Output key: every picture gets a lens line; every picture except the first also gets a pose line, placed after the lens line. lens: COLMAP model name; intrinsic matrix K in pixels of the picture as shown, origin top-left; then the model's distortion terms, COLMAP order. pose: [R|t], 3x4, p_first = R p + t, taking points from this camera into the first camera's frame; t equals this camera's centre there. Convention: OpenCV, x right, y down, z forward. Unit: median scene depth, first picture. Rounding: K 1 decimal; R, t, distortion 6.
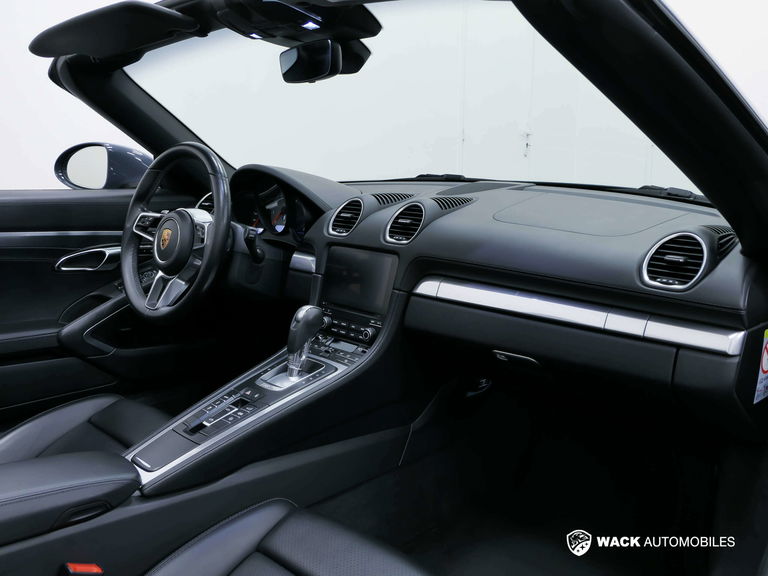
lens RADIAL K [[707.9, 0, 384.3], [0, 707.9, 292.7], [0, 0, 1]] dist [-0.010525, 0.000000]
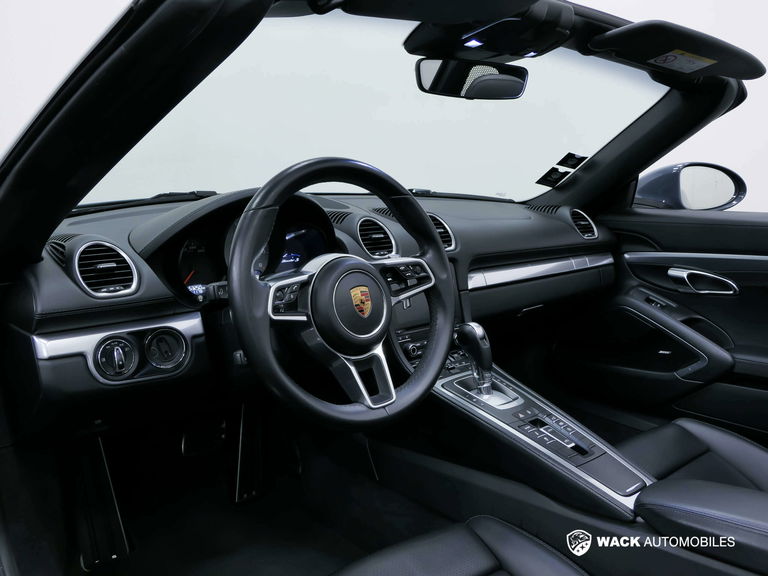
lens RADIAL K [[707.9, 0, 384.9], [0, 707.9, 287.6], [0, 0, 1]] dist [-0.010525, 0.000000]
pose [[0.043460, -0.186763, 0.981443, -1.035184], [0.192793, 0.965474, 0.175187, -0.218203], [-0.980276, 0.181602, 0.077967, 0.991003]]
